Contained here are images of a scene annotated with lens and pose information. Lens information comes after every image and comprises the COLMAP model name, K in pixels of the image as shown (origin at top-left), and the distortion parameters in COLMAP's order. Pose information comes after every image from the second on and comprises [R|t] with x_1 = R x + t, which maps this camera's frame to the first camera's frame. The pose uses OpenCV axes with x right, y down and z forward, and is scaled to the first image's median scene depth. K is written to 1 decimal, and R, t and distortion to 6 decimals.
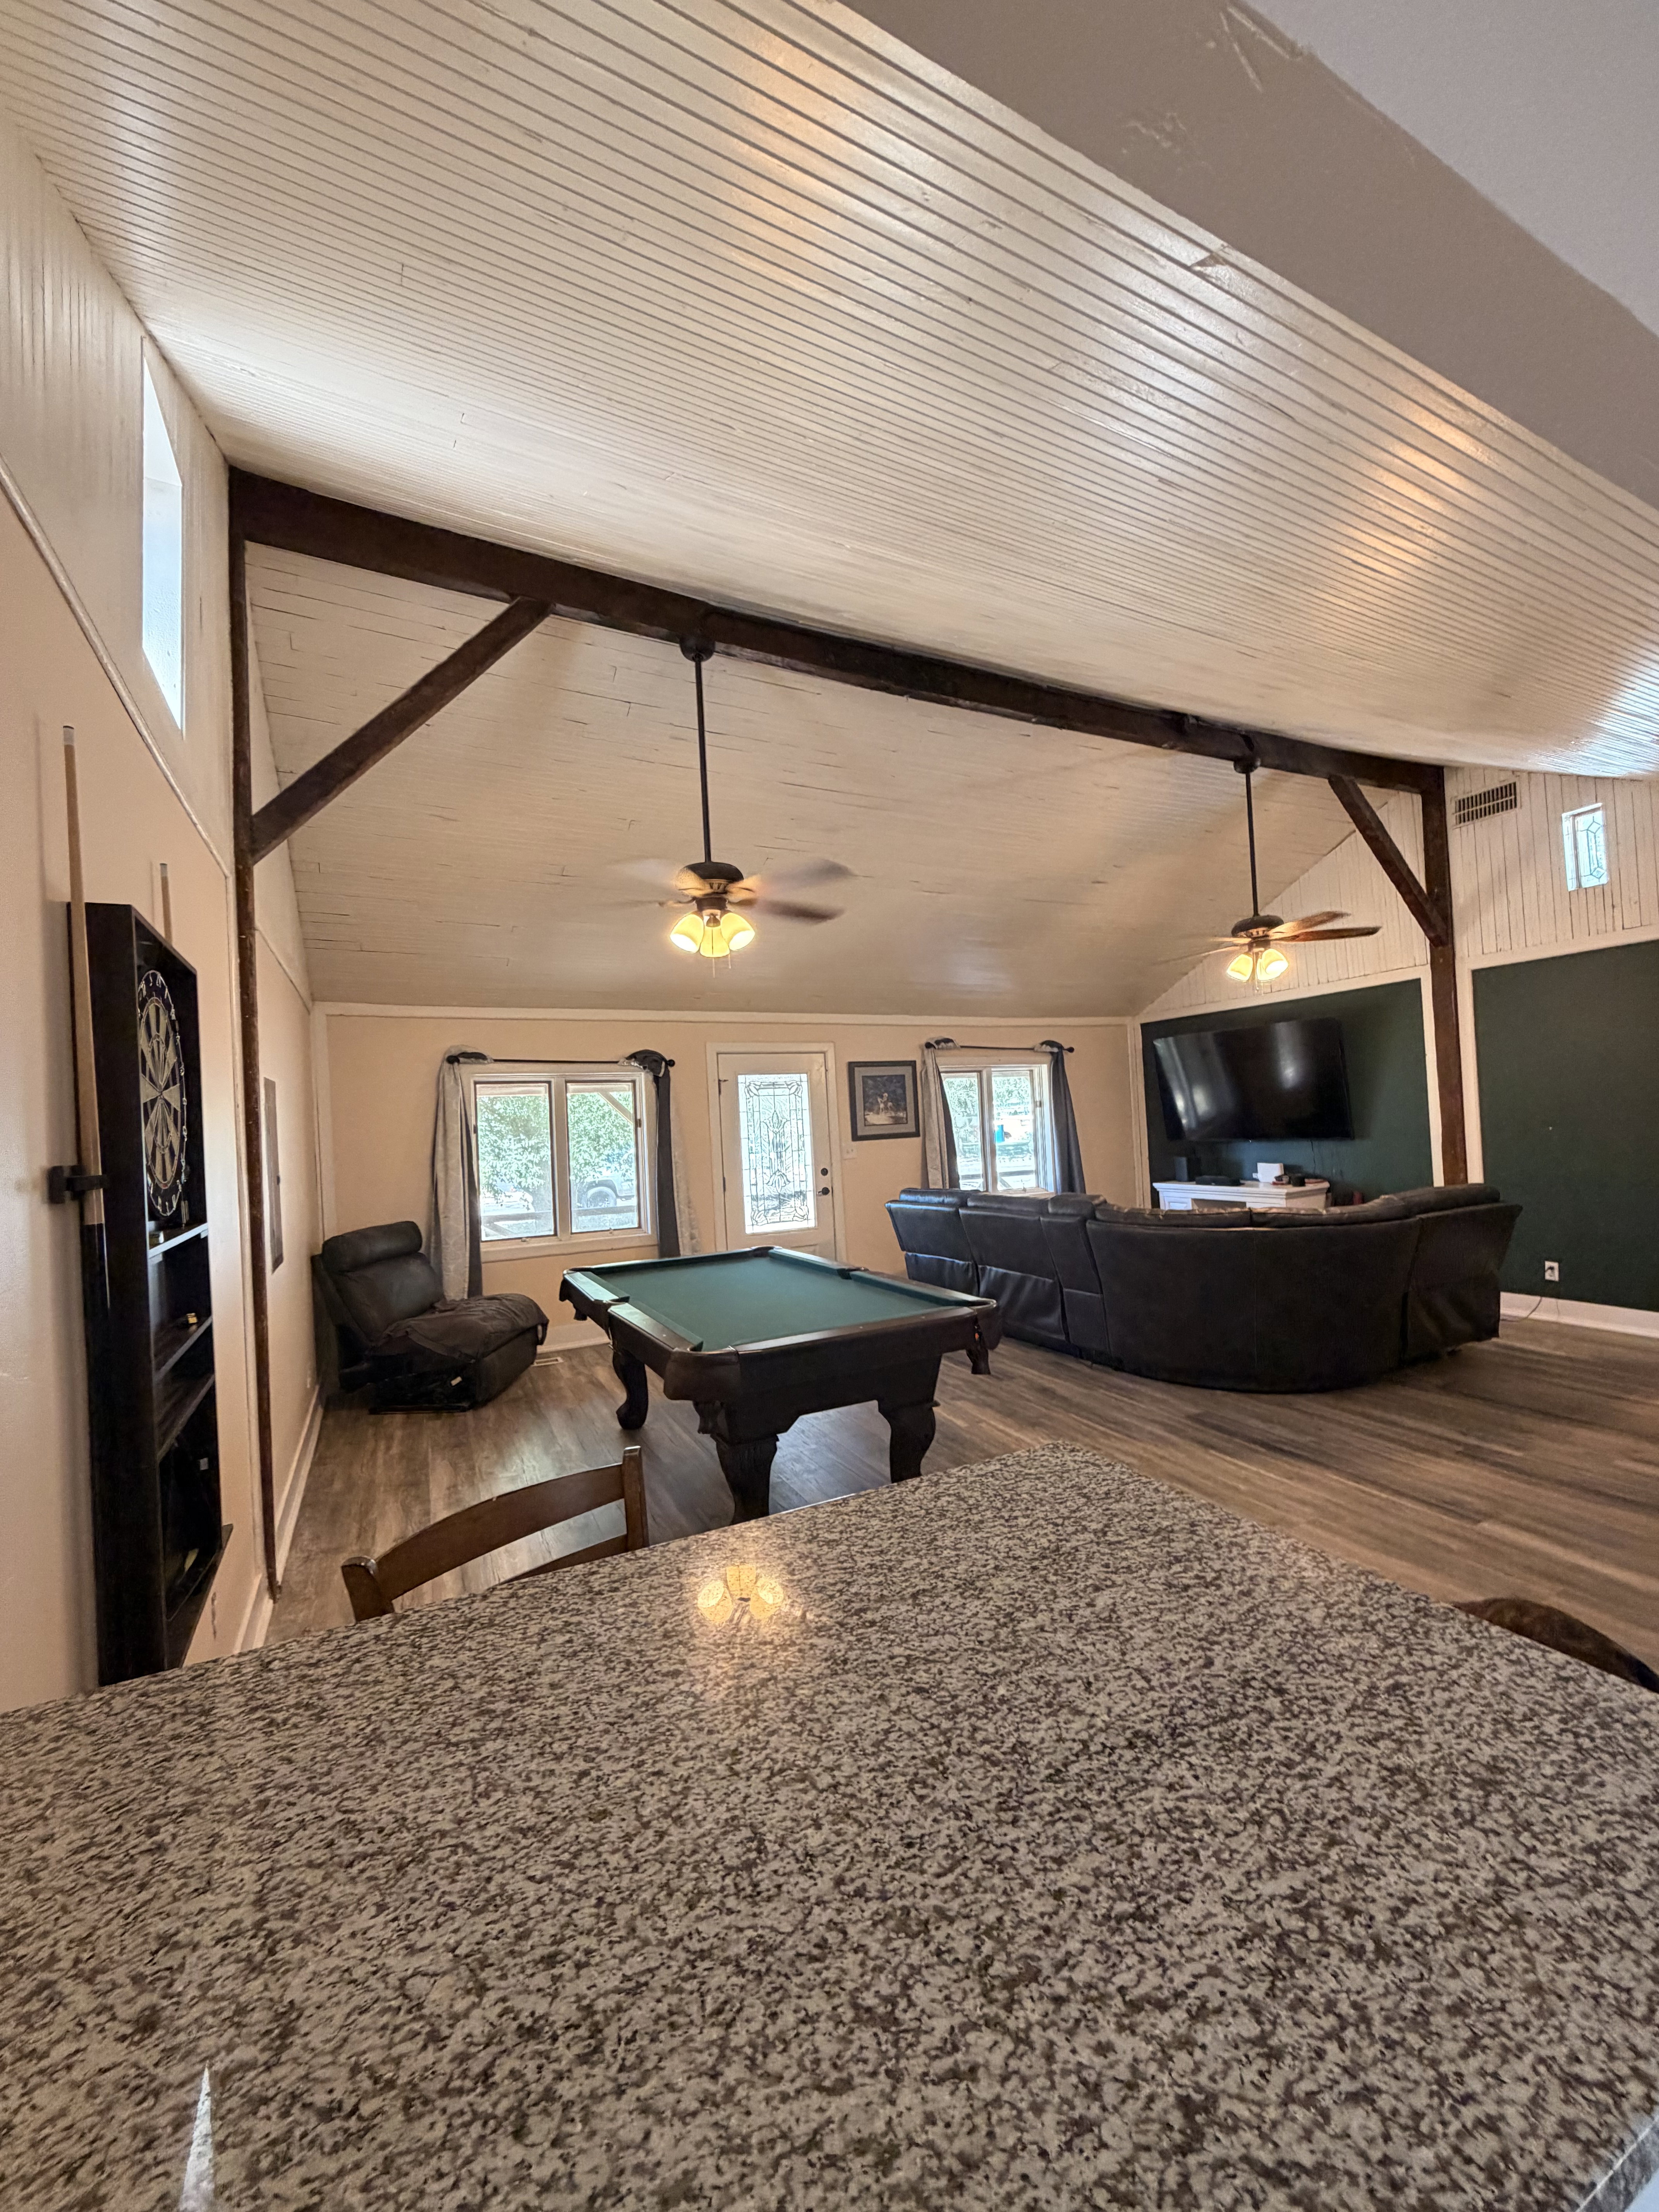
lens RADIAL K [[878.9, 0, 830.6], [0, 878.9, 1099.3], [0, 0, 1]] dist [-0.001216, 0.000833]
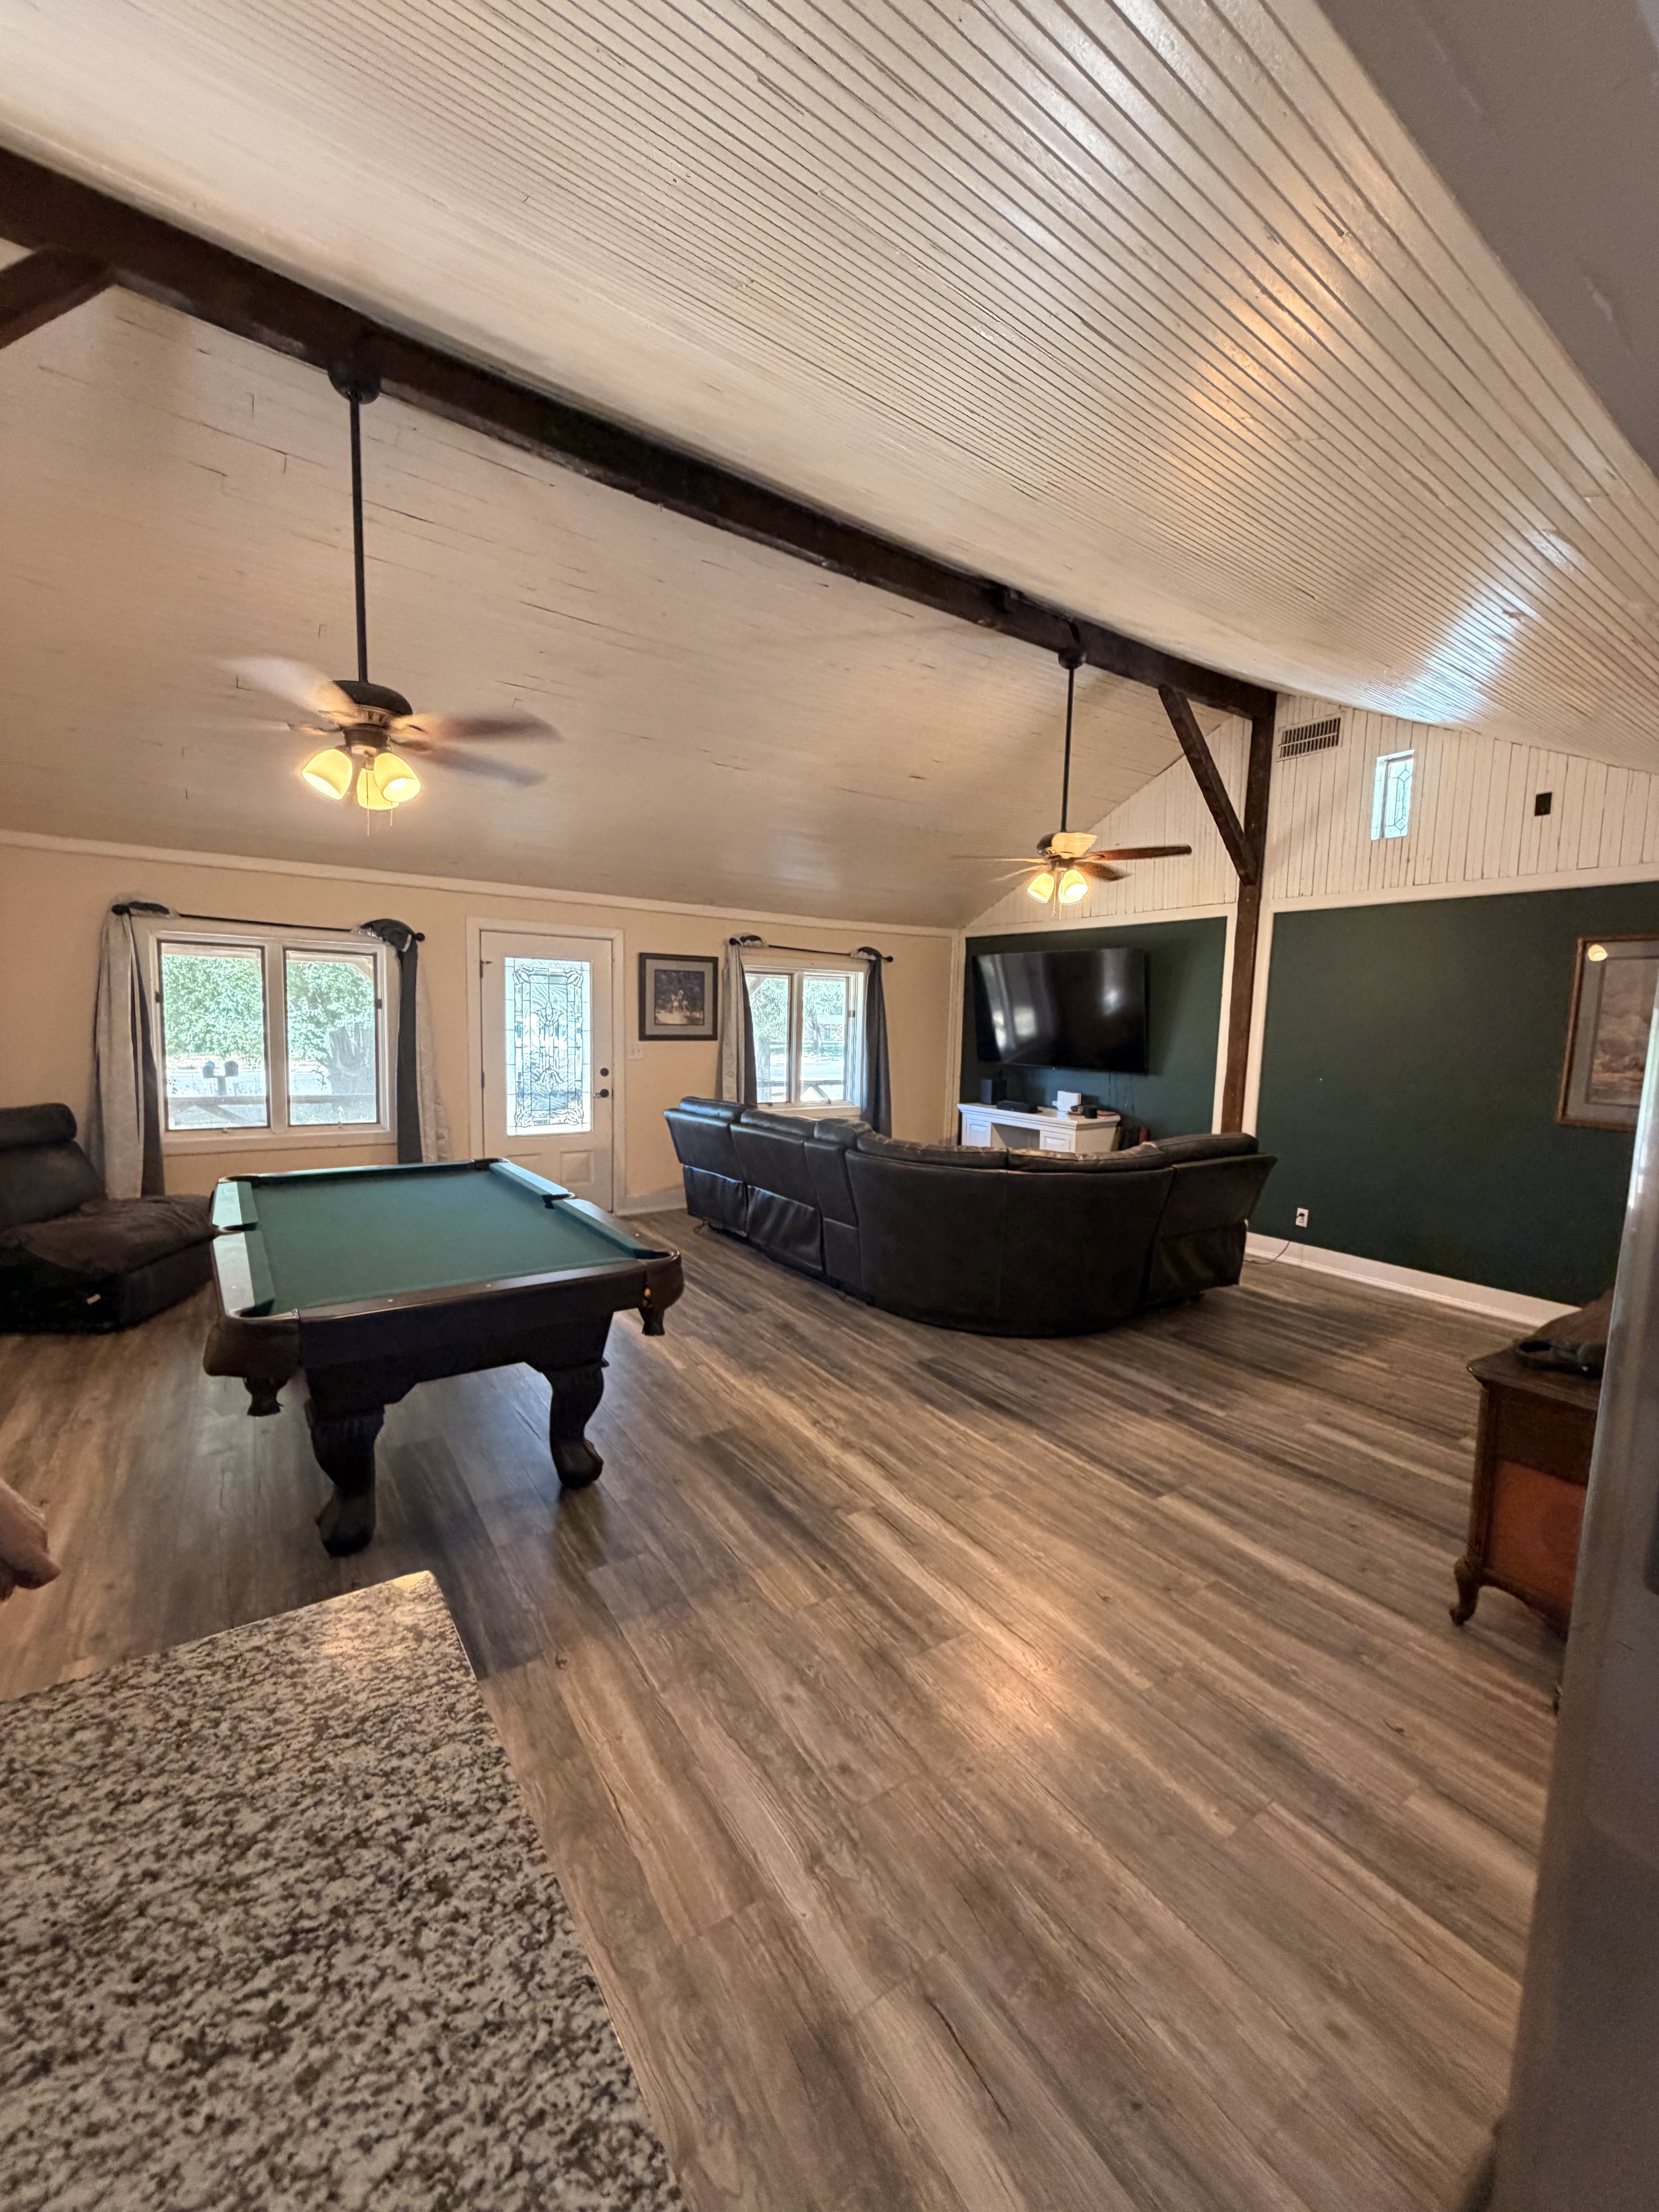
lens RADIAL K [[878.9, 0, 830.7], [0, 878.9, 1099.5], [0, 0, 1]] dist [-0.001216, 0.000833]
pose [[0.986852, 0.059919, 0.150110, 0.137801], [-0.077982, 0.990008, 0.117488, -0.022744], [-0.141571, -0.127649, 0.981664, 0.104916]]
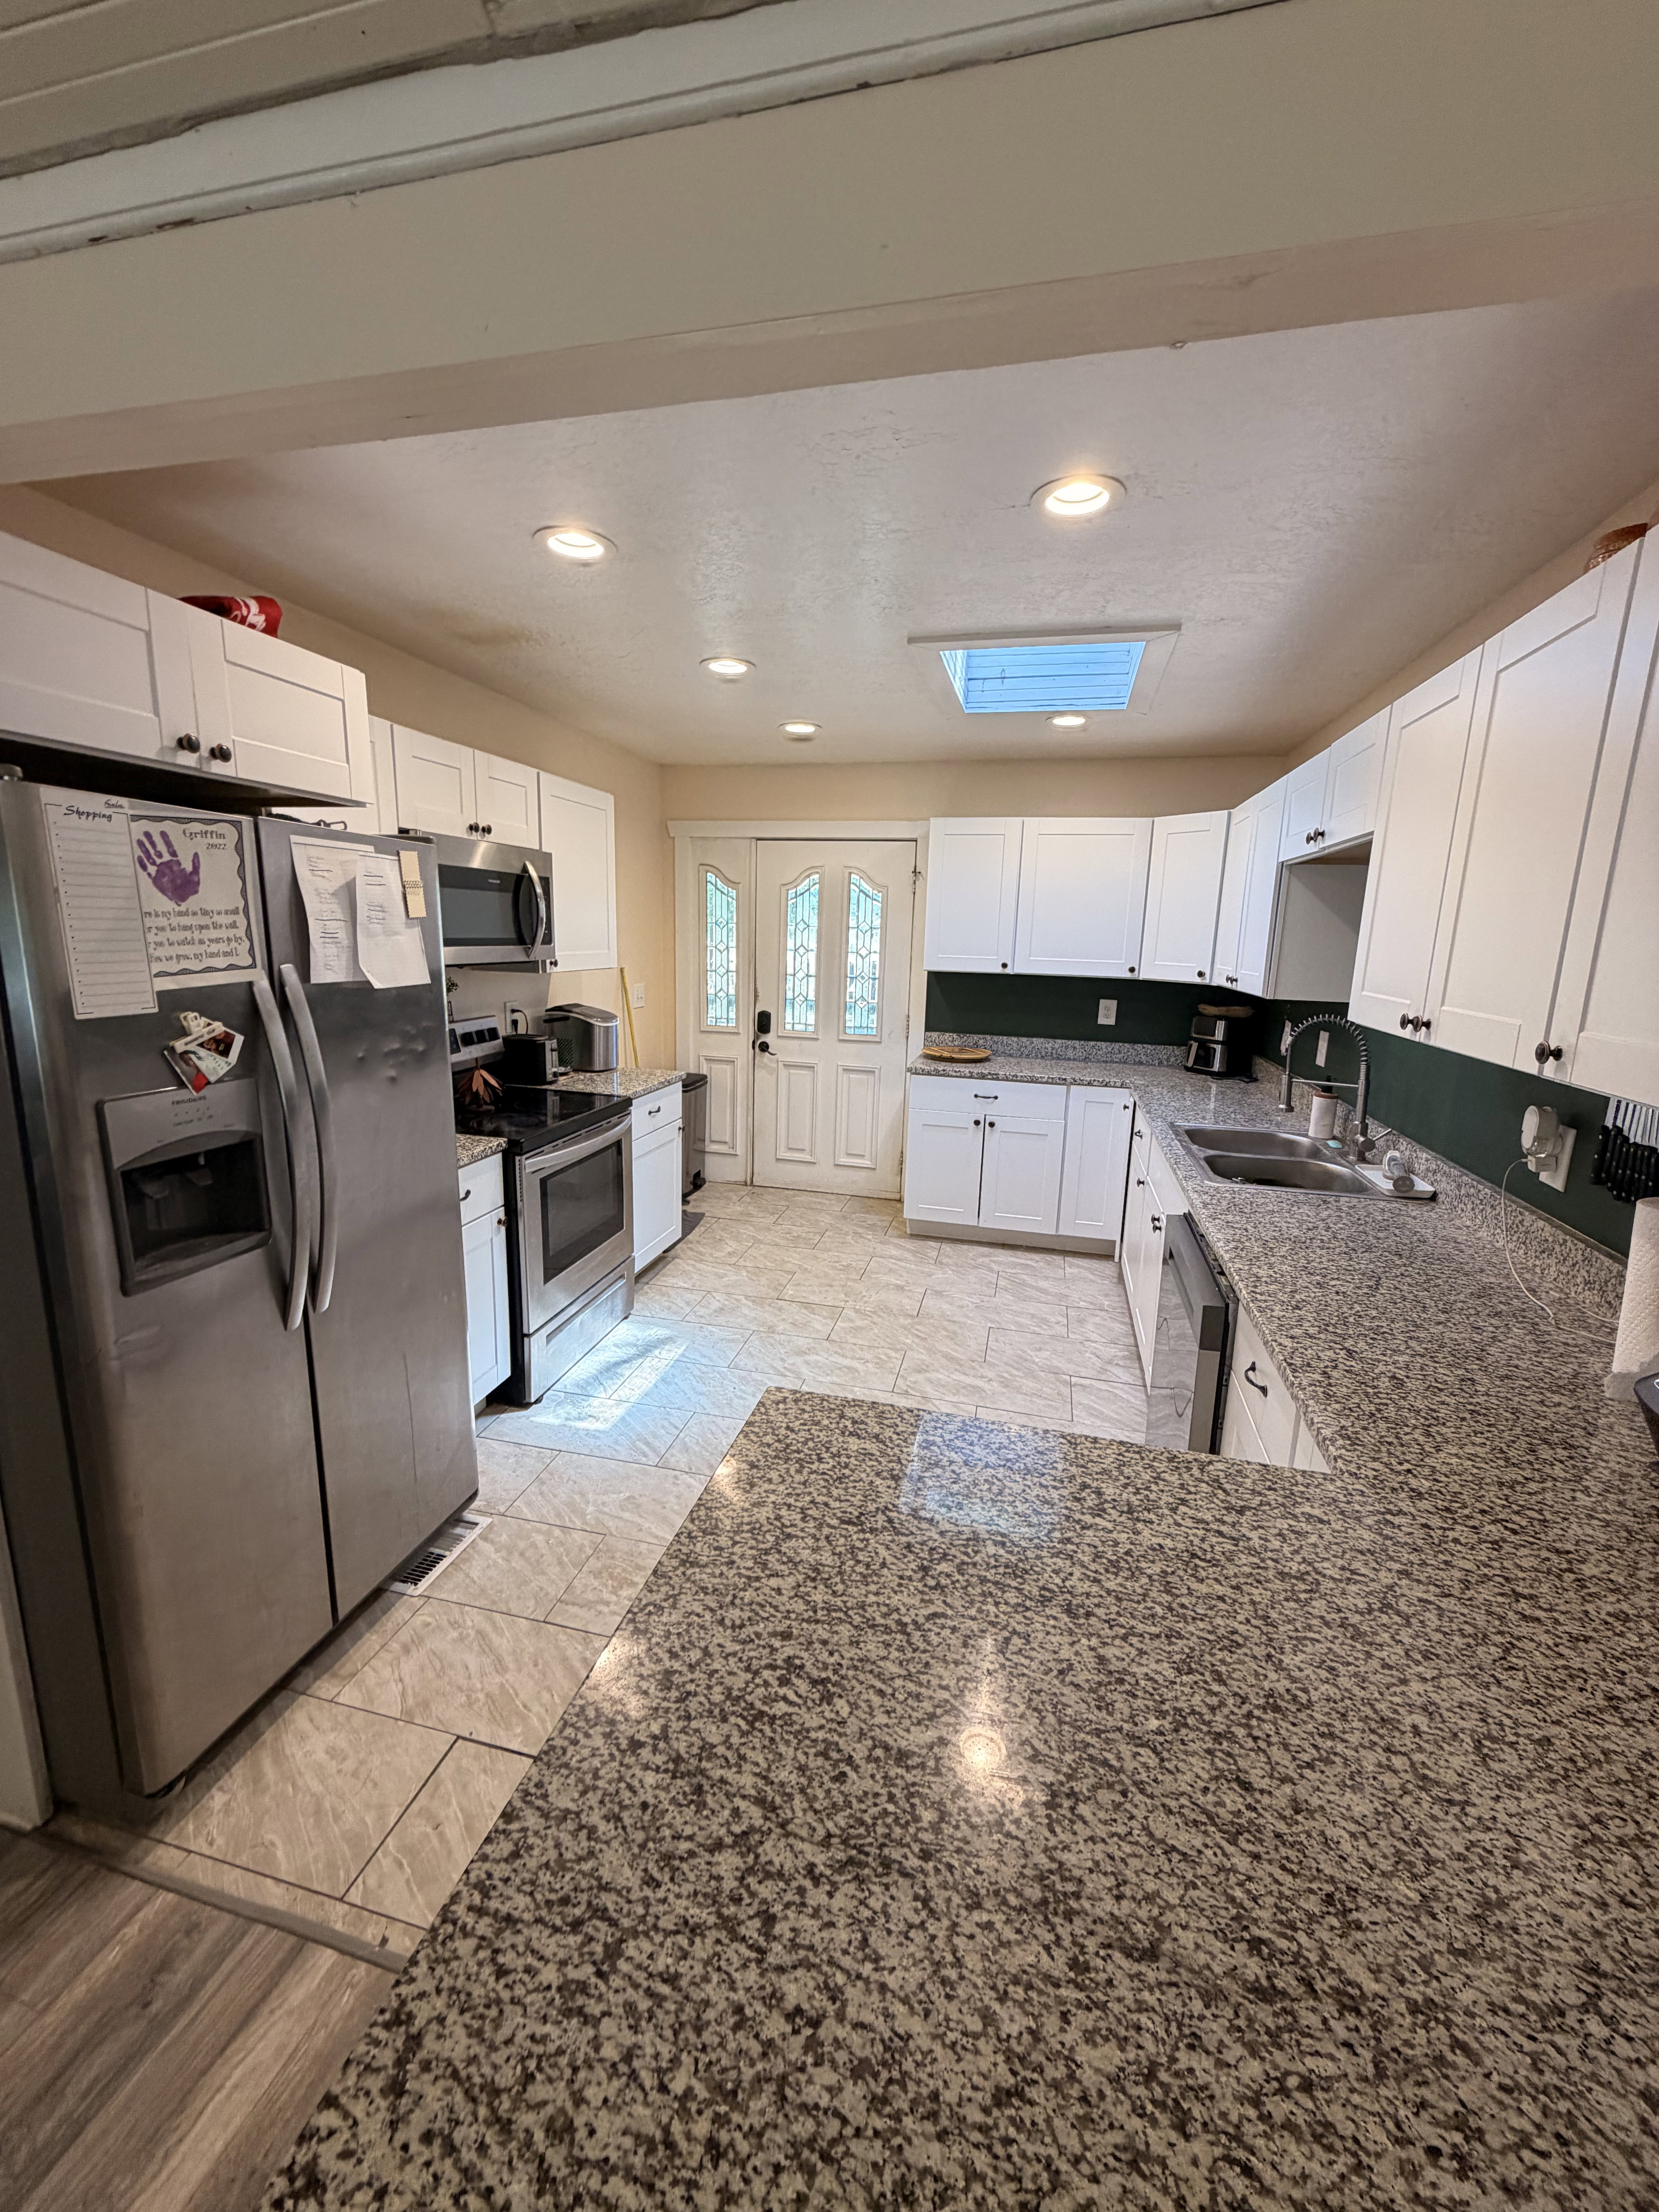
lens RADIAL K [[878.9, 0, 829.4], [0, 878.9, 1106.4], [0, 0, 1]] dist [-0.001216, 0.000833]
pose [[-0.756698, -0.105406, 0.645211, -0.012687], [-0.016417, 0.989669, 0.142425, -0.015286], [-0.653558, 0.097181, -0.750612, 0.323175]]
